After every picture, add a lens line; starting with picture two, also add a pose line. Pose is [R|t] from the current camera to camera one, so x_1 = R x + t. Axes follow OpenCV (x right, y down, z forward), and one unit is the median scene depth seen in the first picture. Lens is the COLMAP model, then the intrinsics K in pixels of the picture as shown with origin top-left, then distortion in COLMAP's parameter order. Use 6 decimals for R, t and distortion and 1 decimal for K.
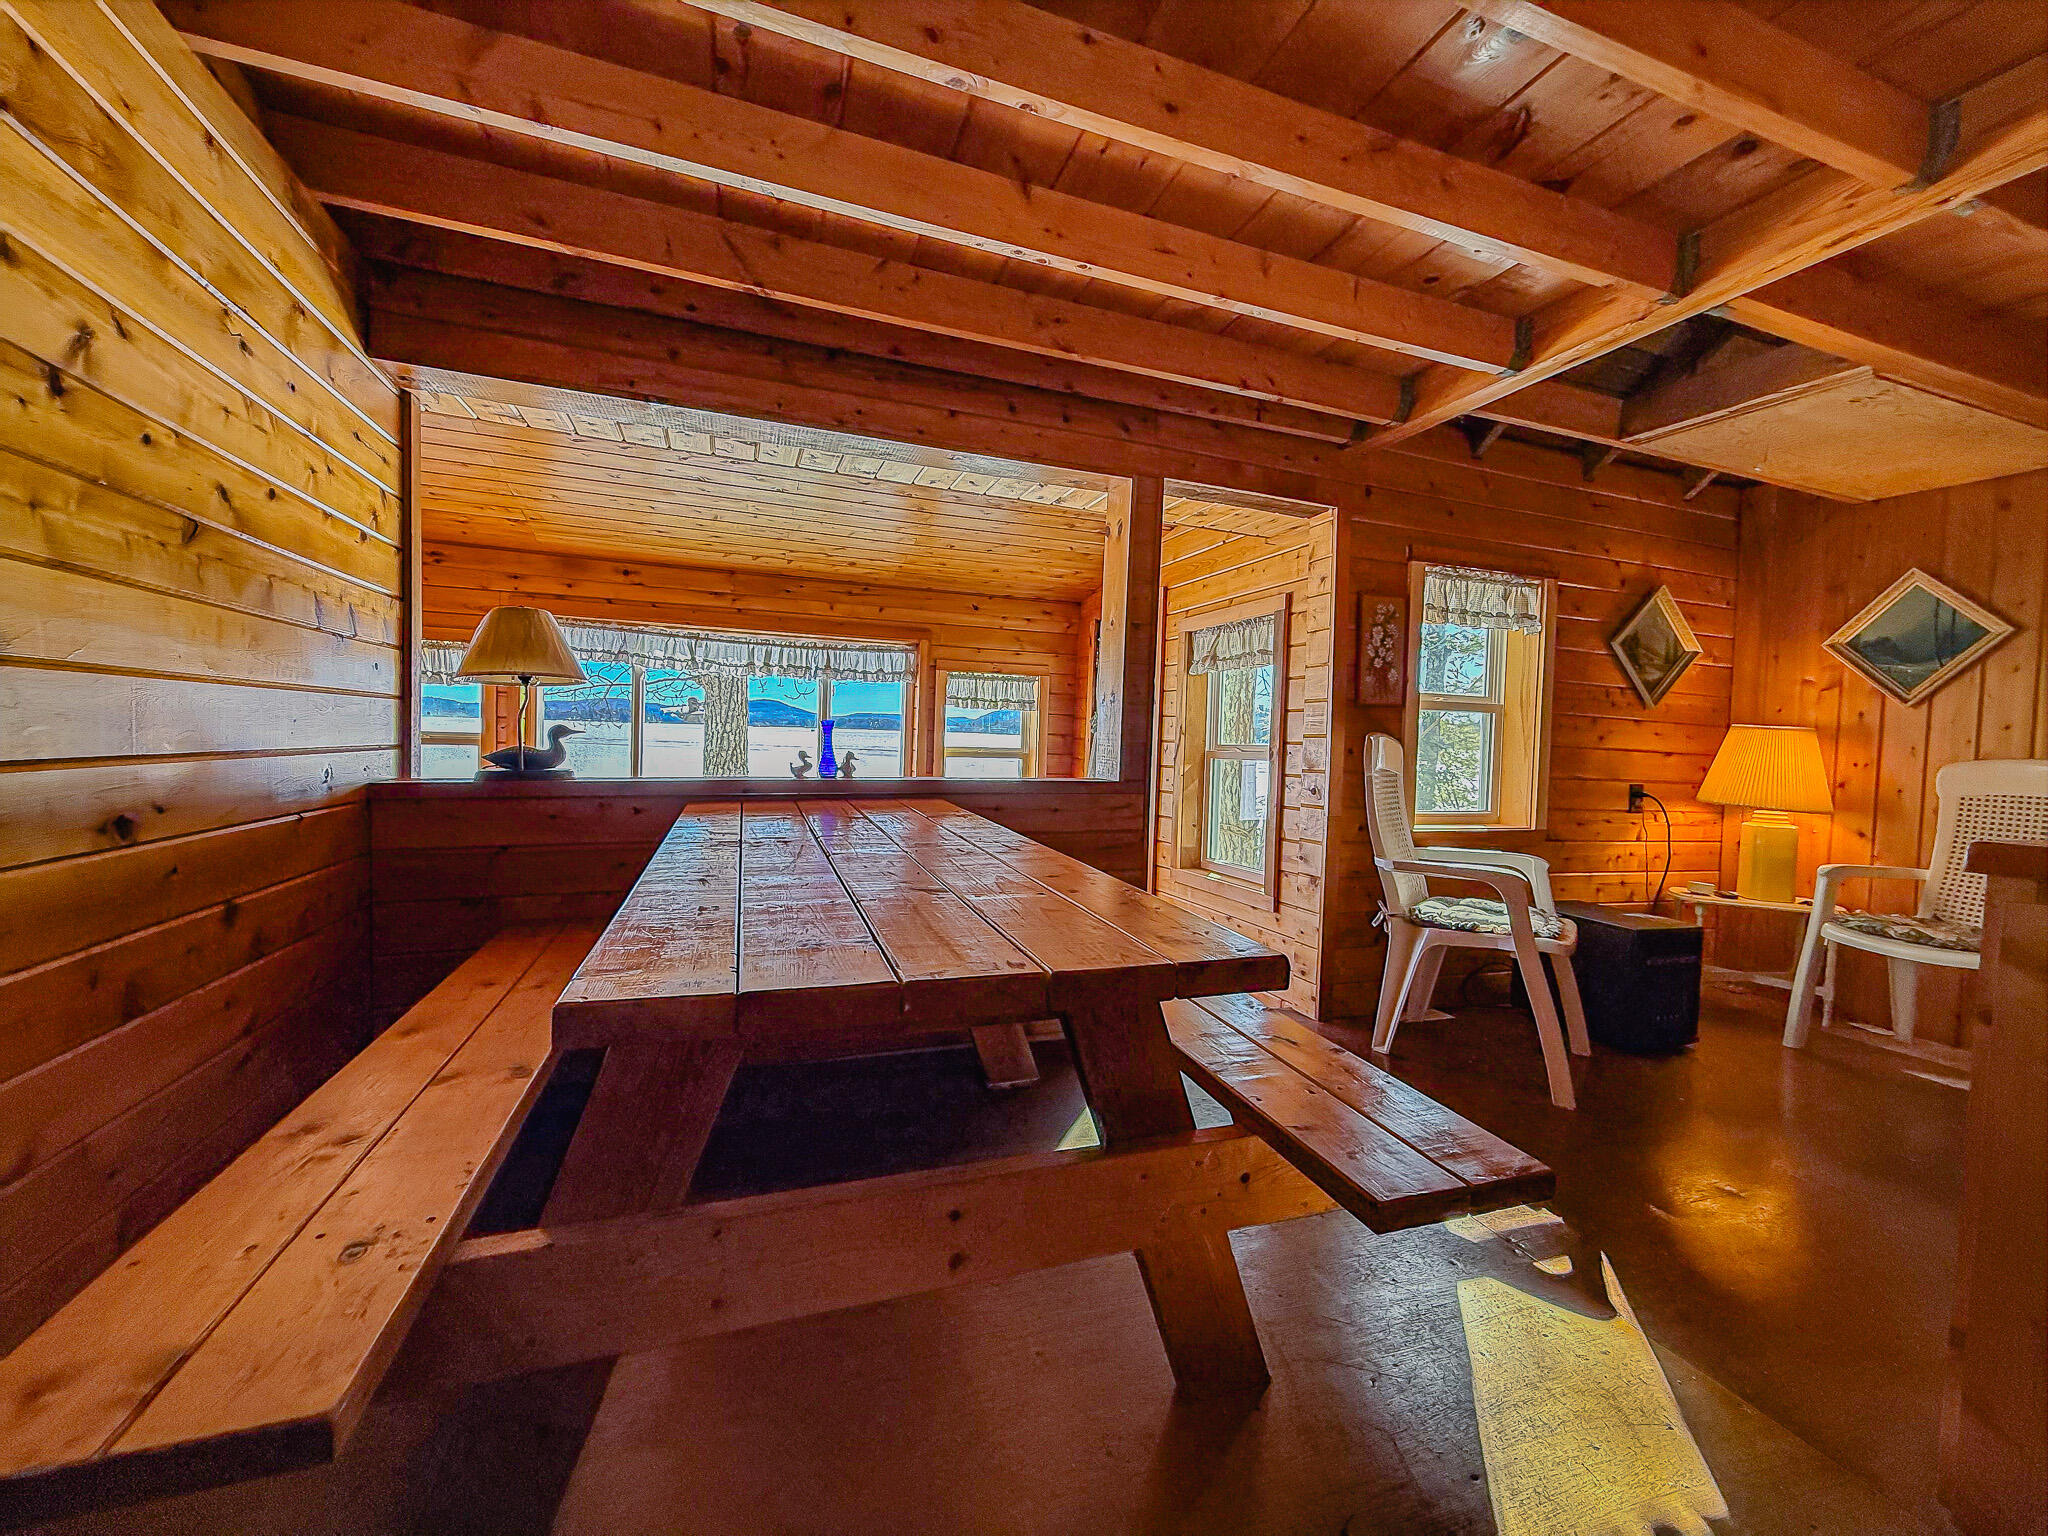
lens RADIAL K [[812.8, 0, 1015.5], [0, 812.8, 767.5], [0, 0, 1]] dist [-0.000057, -0.000084]
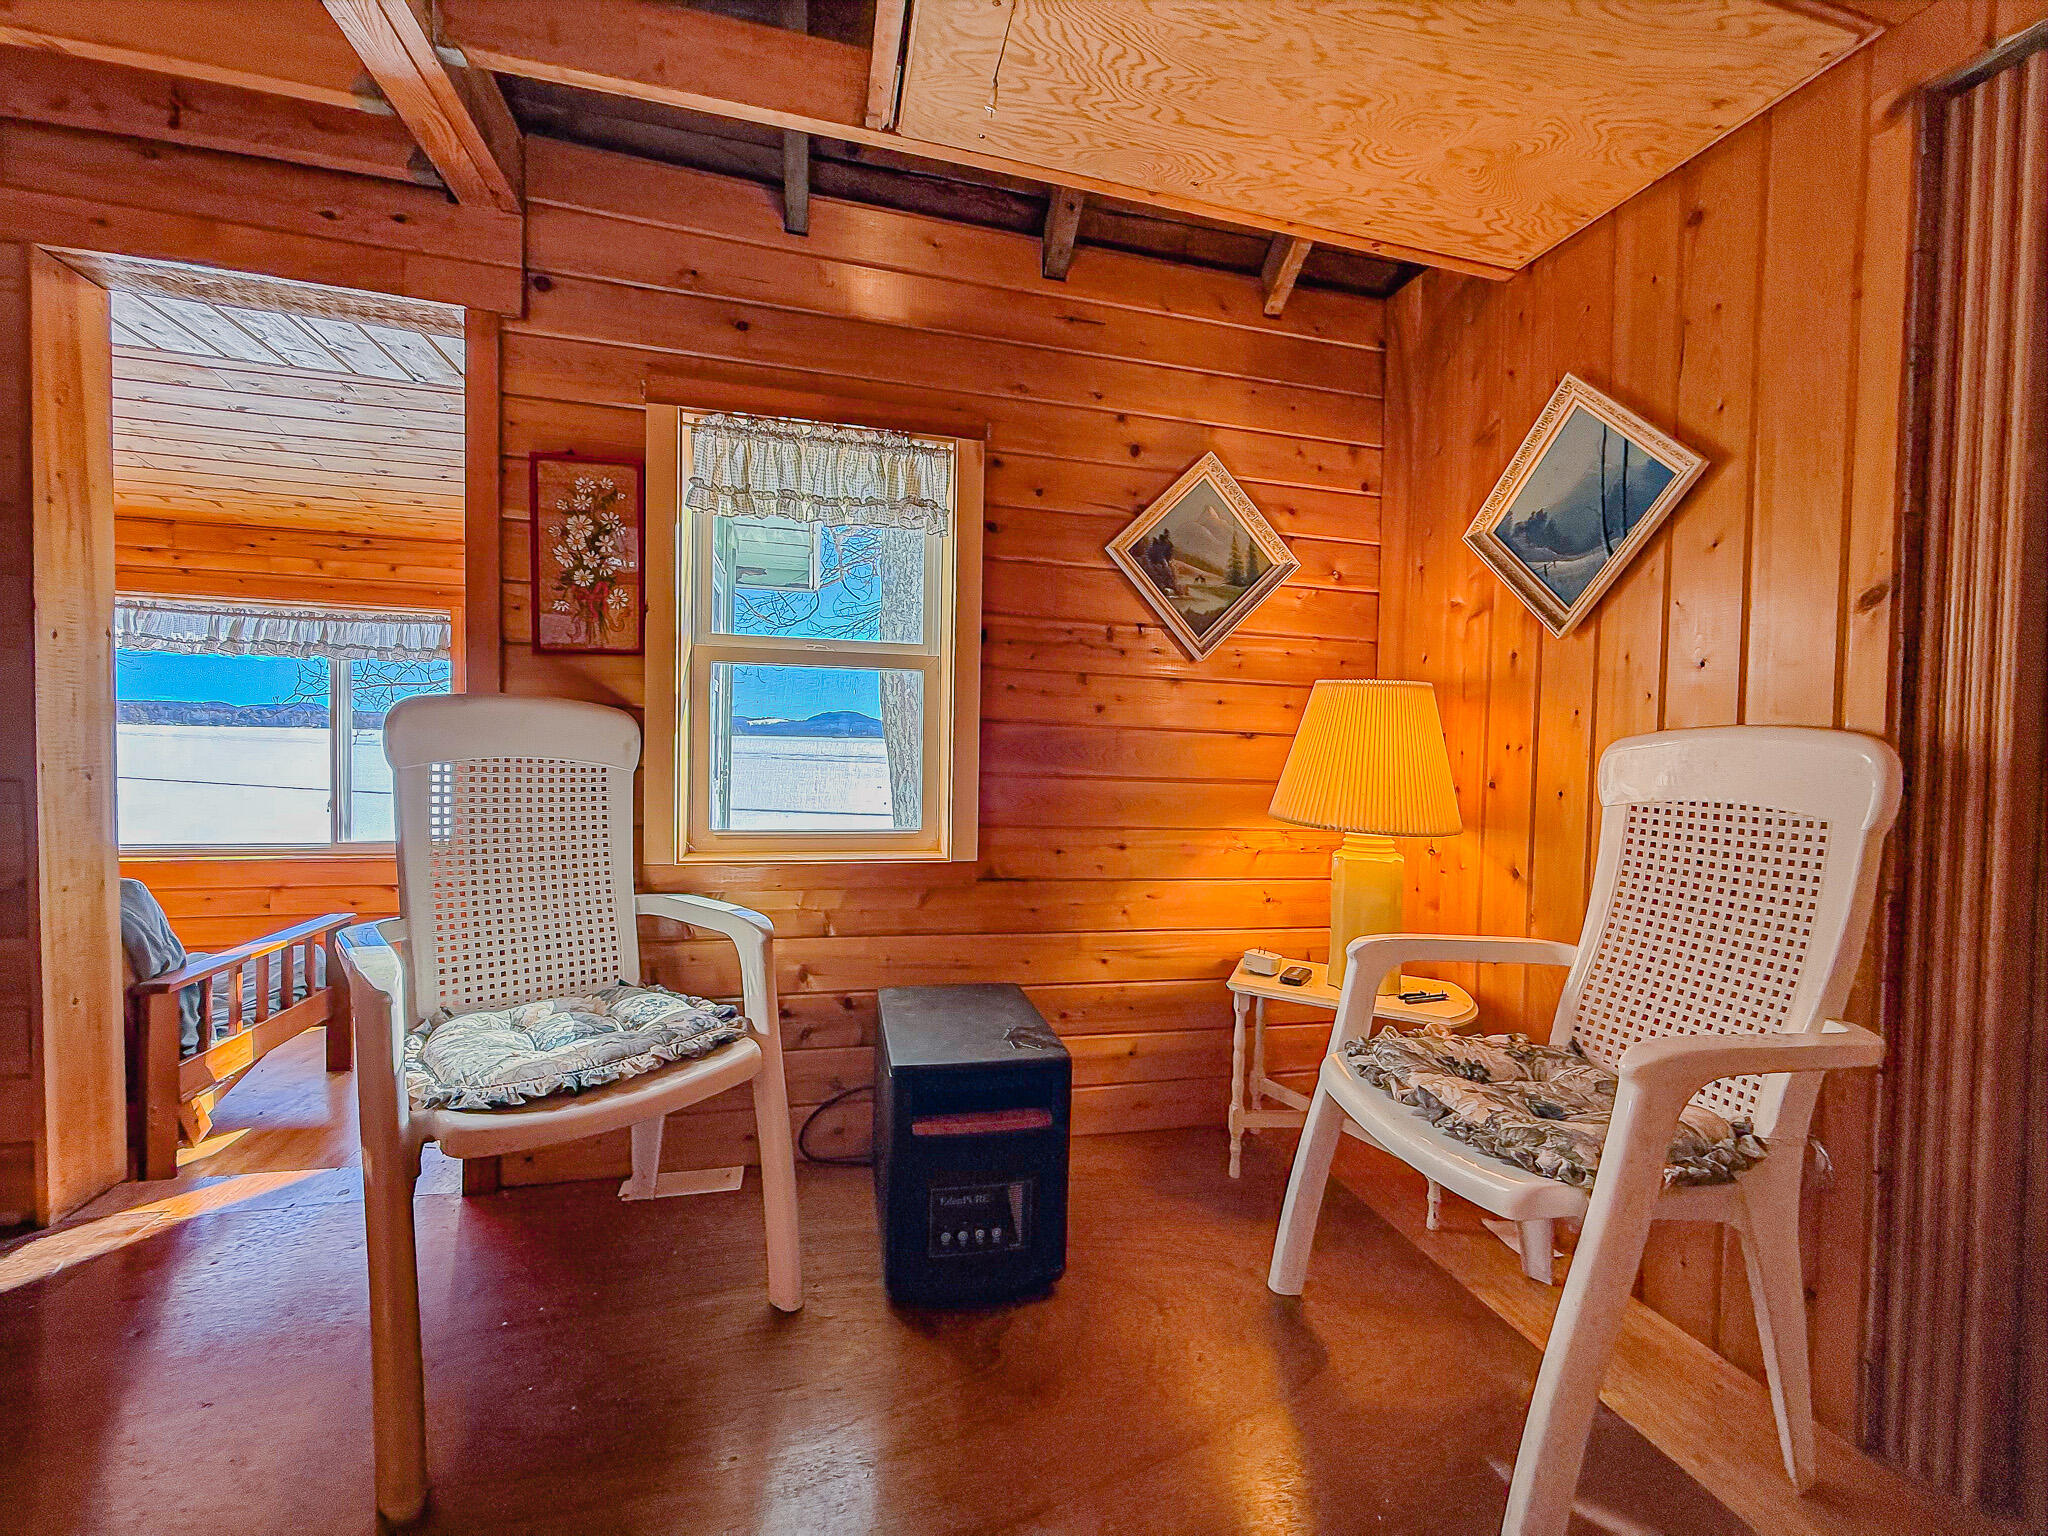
lens RADIAL K [[812.8, 0, 1015.5], [0, 812.8, 767.5], [0, 0, 1]] dist [-0.000057, -0.000084]
pose [[0.995774, -0.006909, -0.091579, 0.784155], [0.005963, 0.999926, -0.010601, 0.014743], [0.091645, 0.010010, 0.995741, 0.435583]]
